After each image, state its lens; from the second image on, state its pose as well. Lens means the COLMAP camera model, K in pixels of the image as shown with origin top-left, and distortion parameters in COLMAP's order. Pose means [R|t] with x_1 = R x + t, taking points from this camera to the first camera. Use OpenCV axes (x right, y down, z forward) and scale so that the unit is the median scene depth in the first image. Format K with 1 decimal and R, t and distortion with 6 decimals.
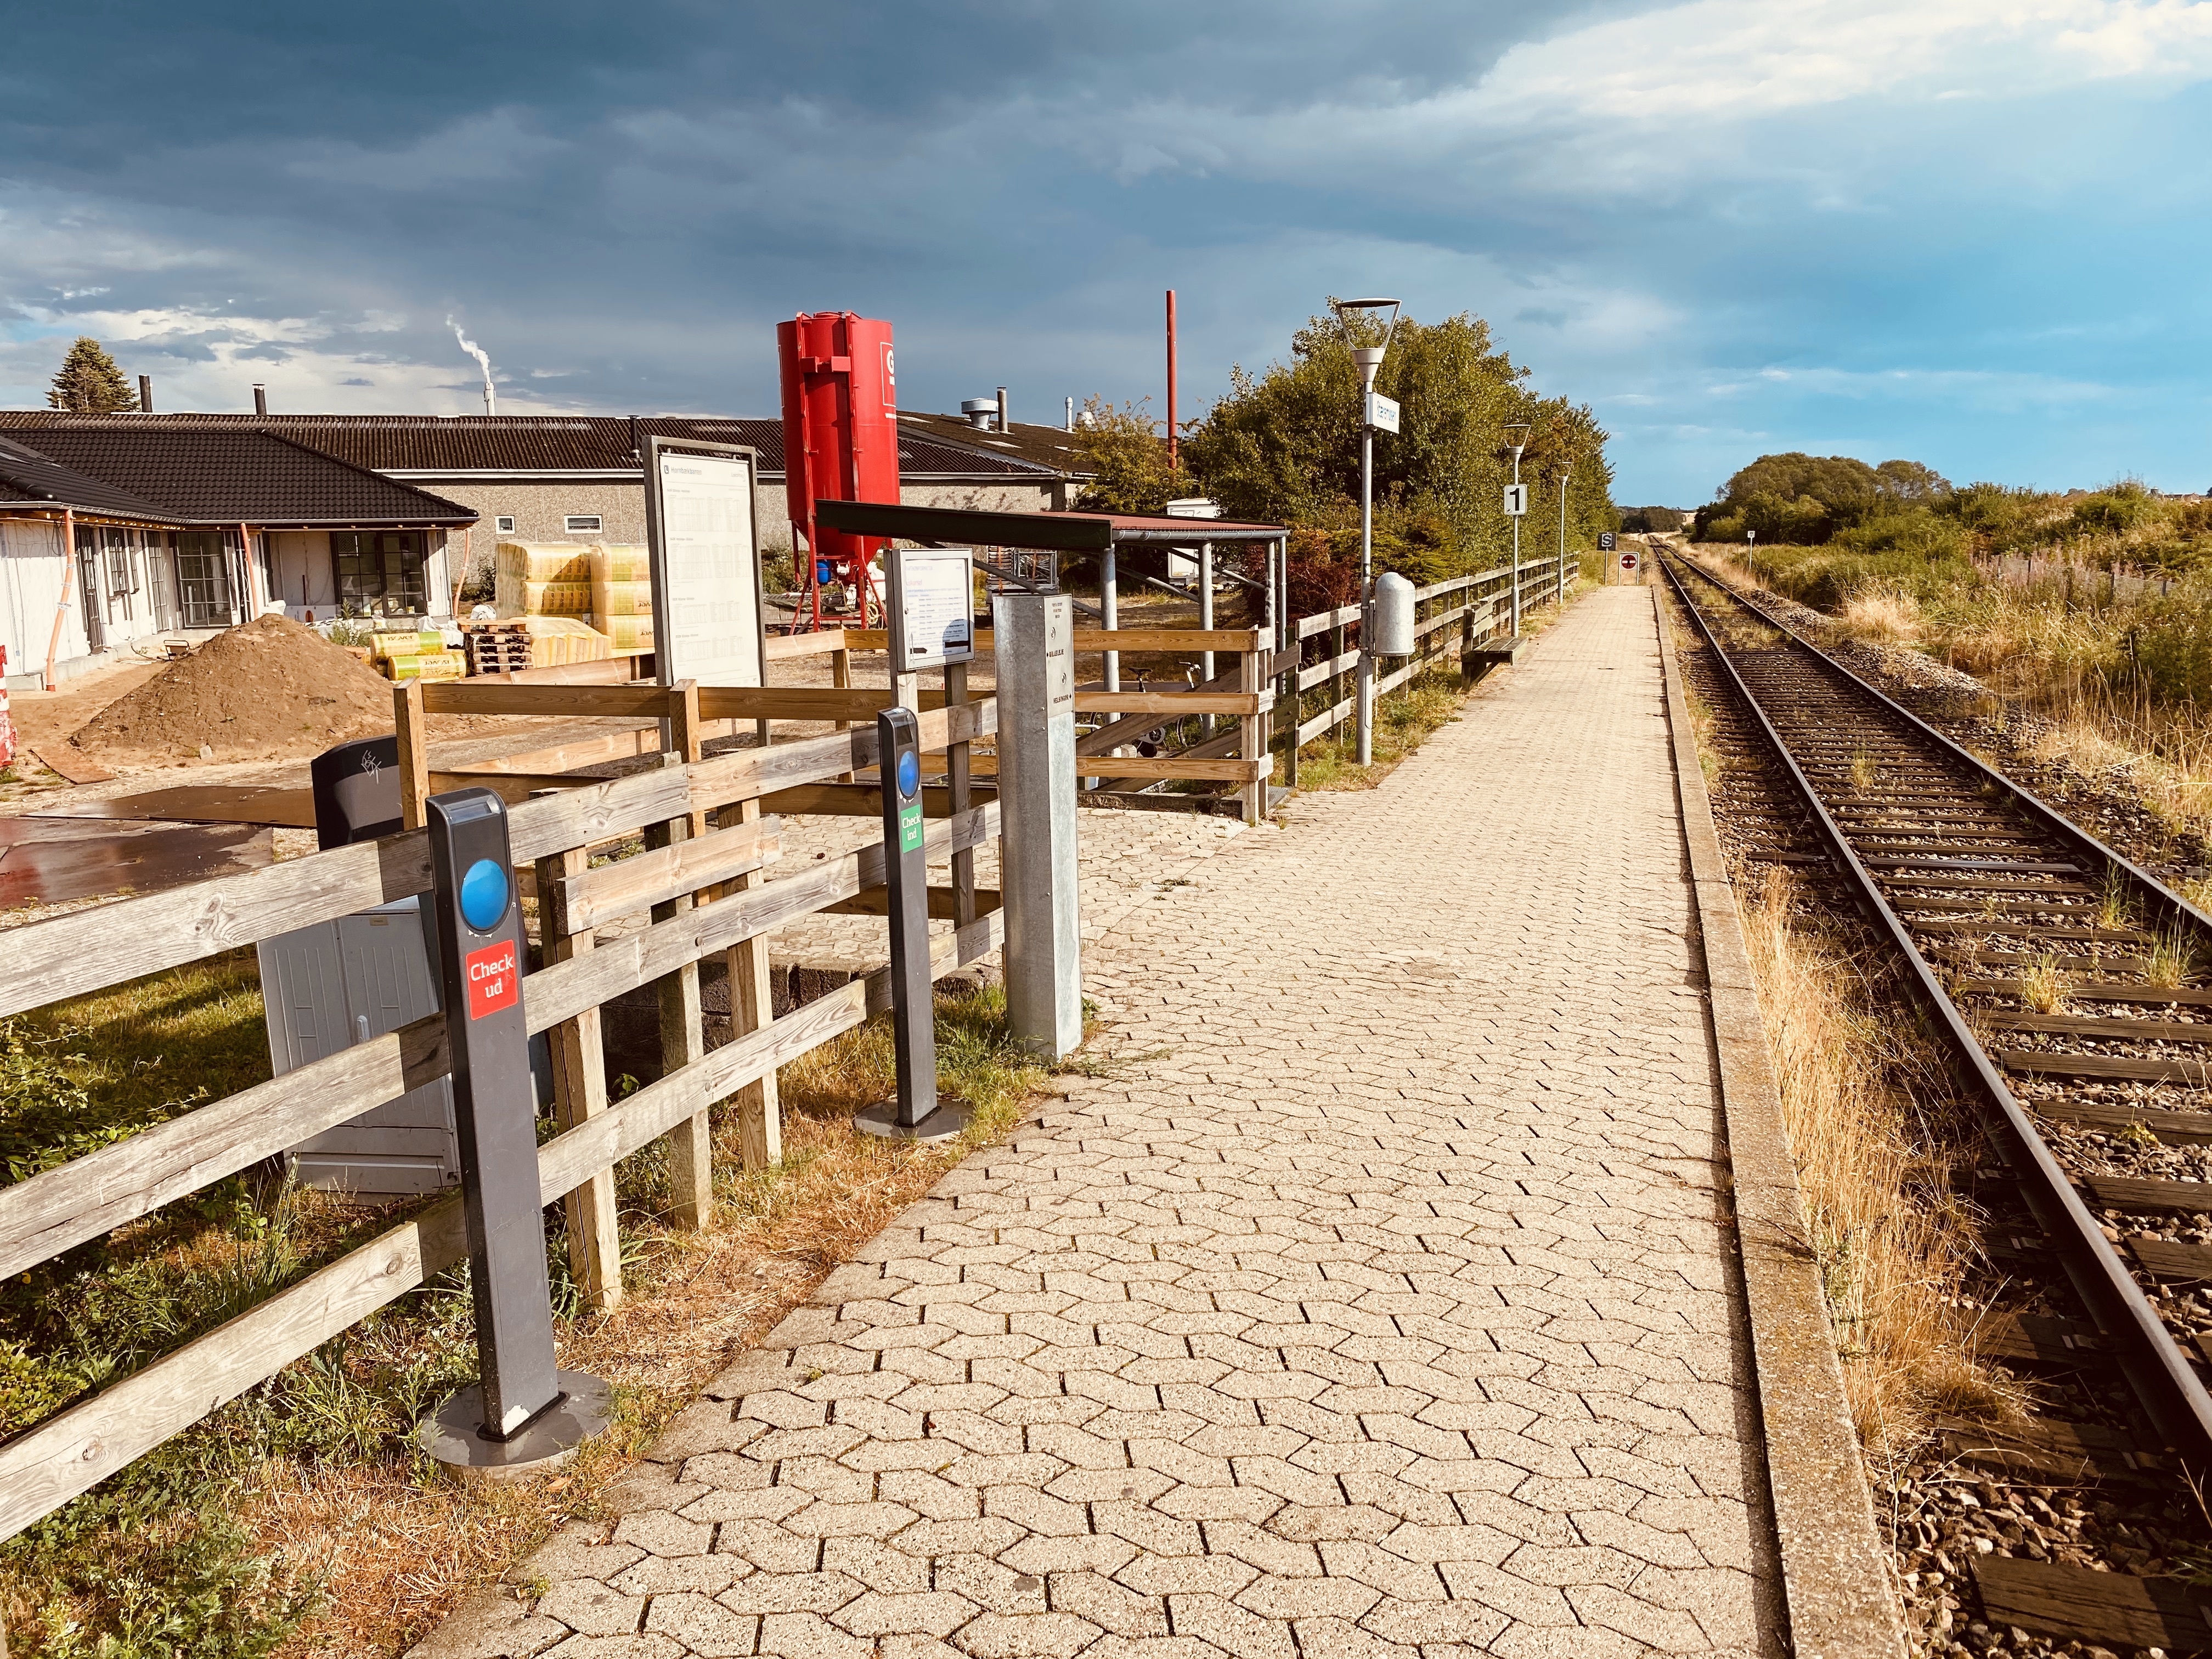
lens RADIAL K [[1697.9, 0, 1075.5], [0, 1697.9, 818.5], [0, 0, 1]] dist [0.046781, -0.045626]
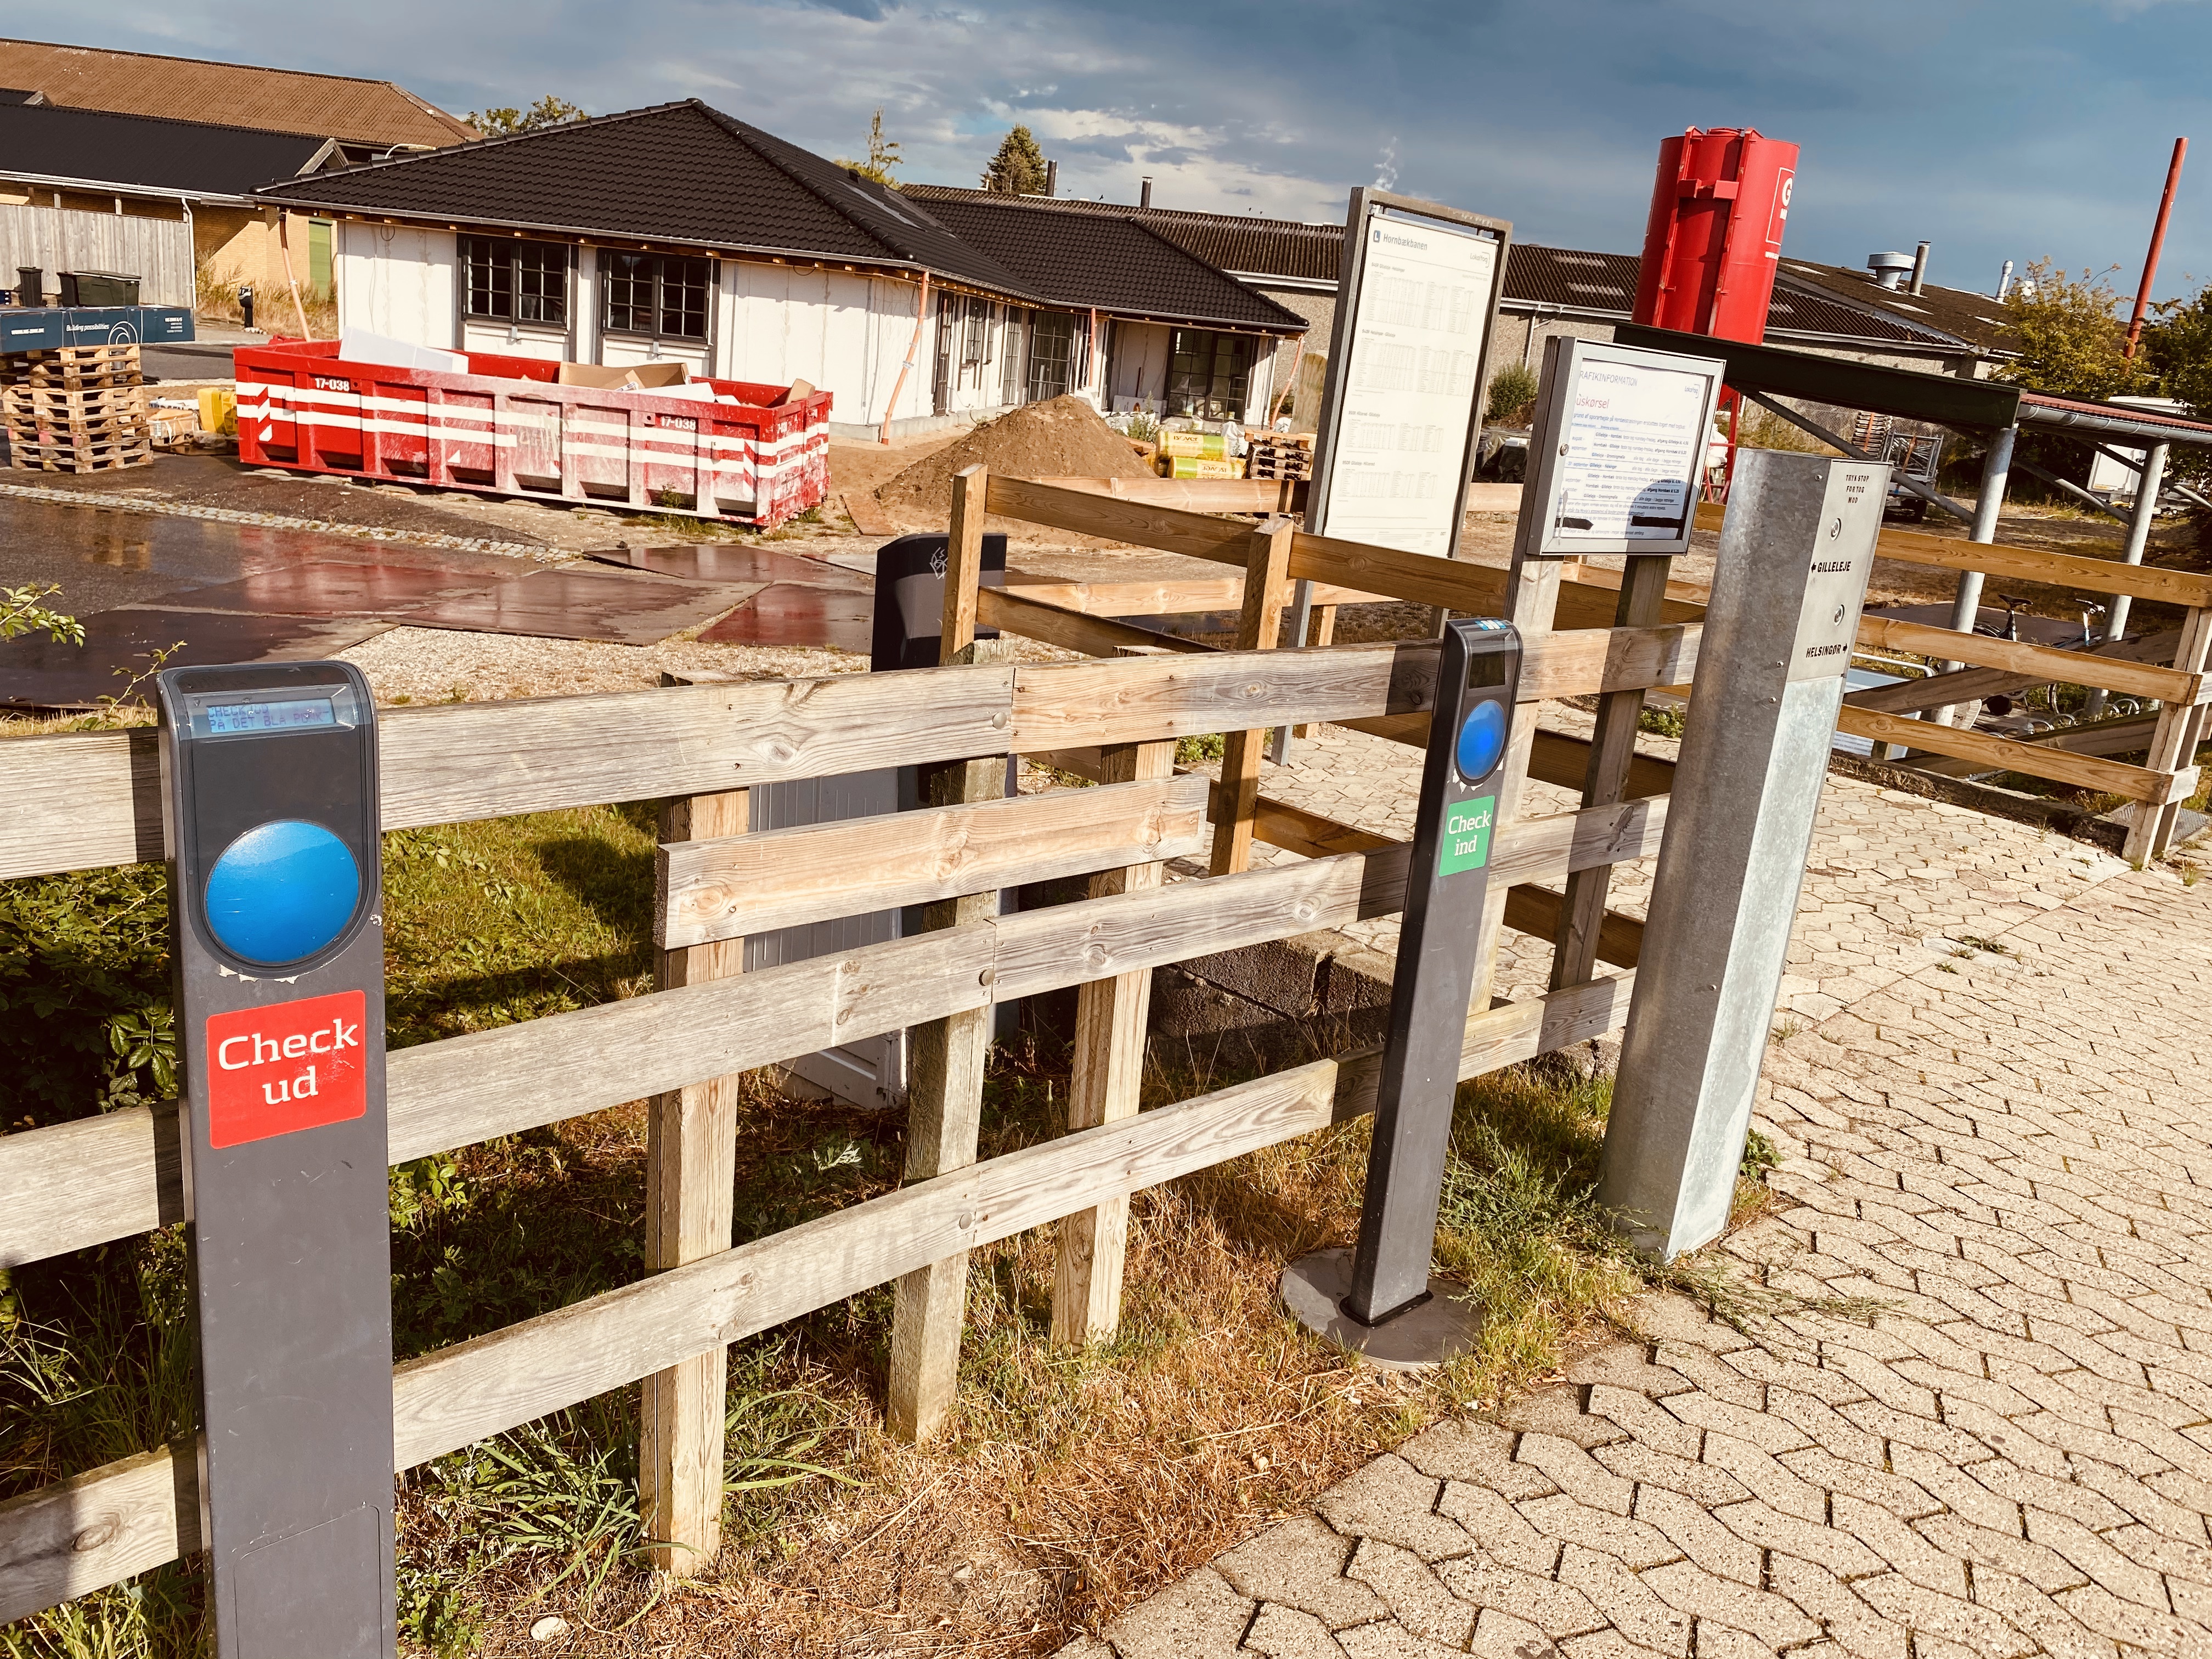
lens RADIAL K [[1697.9, 0, 1101.2], [0, 1697.9, 812.8], [0, 0, 1]] dist [0.046781, -0.045626]
pose [[0.887085, 0.224106, -0.403555, 0.004947], [-0.188641, 0.973907, 0.126173, -0.011207], [0.421301, -0.035799, 0.906214, 0.097122]]
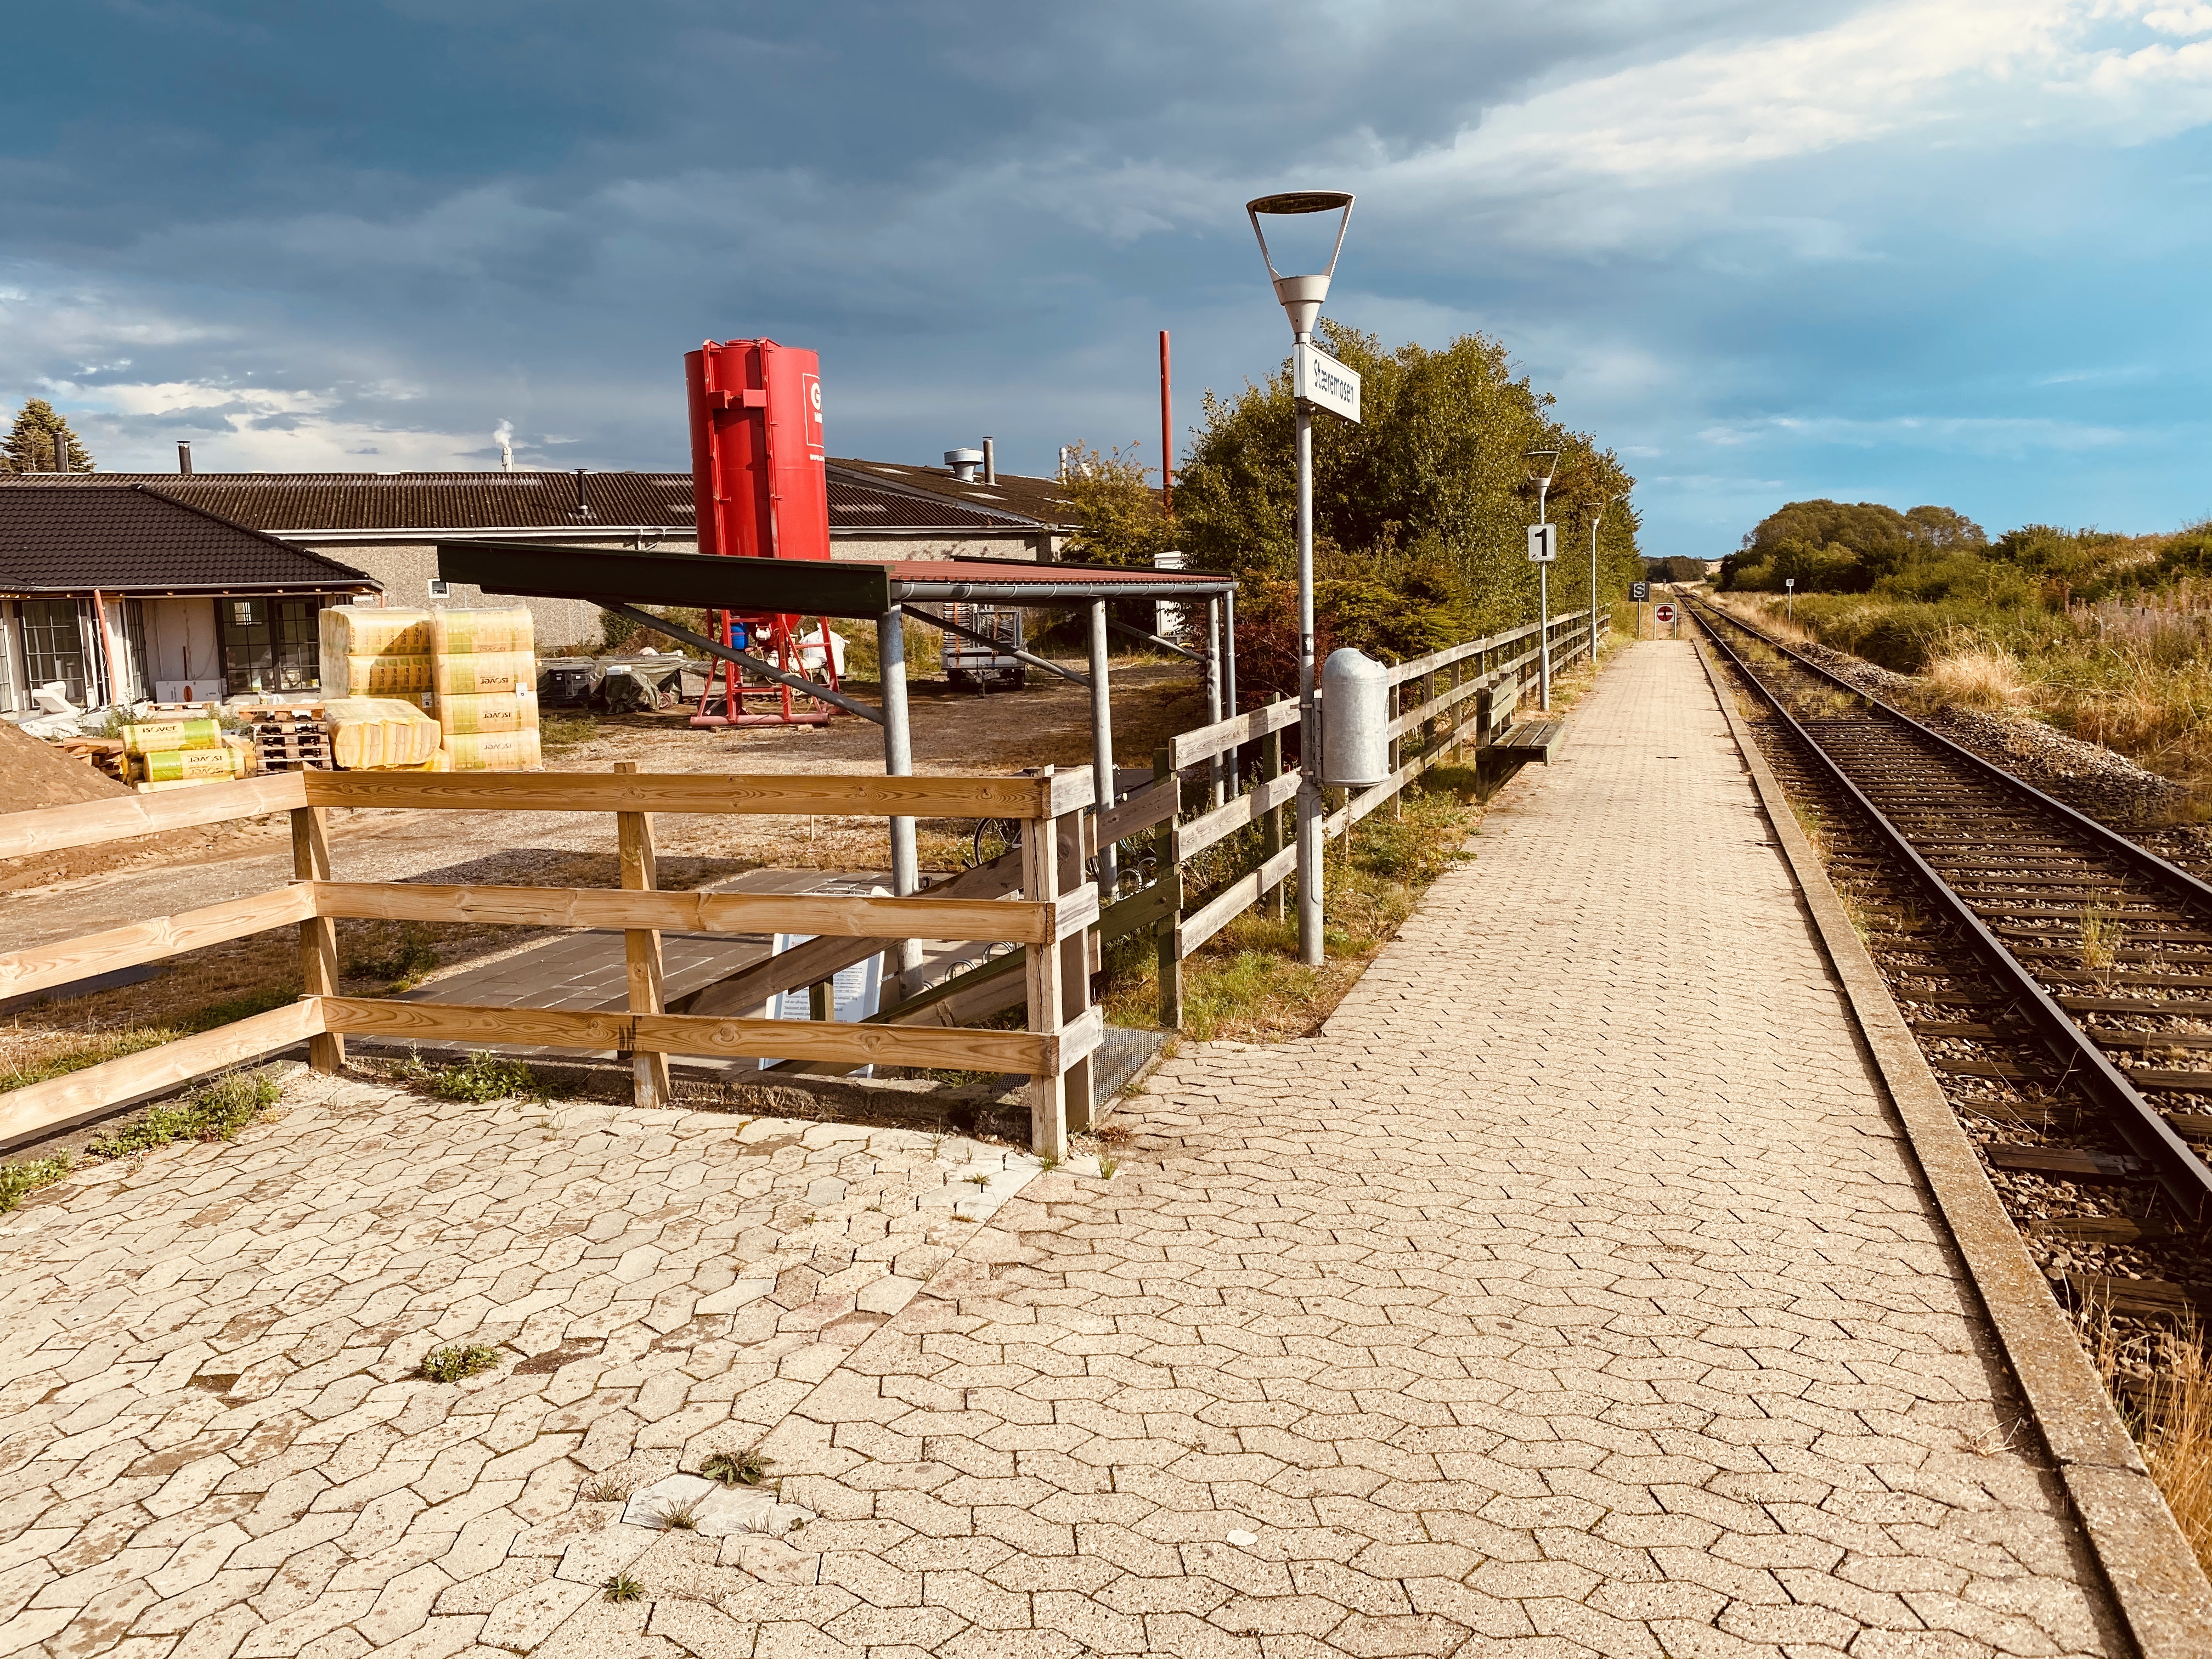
lens RADIAL K [[1697.9, 0, 1086.8], [0, 1697.9, 795.9], [0, 0, 1]] dist [0.046781, -0.045626]
pose [[0.999902, -0.011065, -0.008584, 0.053822], [0.010662, 0.998900, -0.045673, -0.036142], [0.009080, 0.045577, 0.998920, 0.221496]]
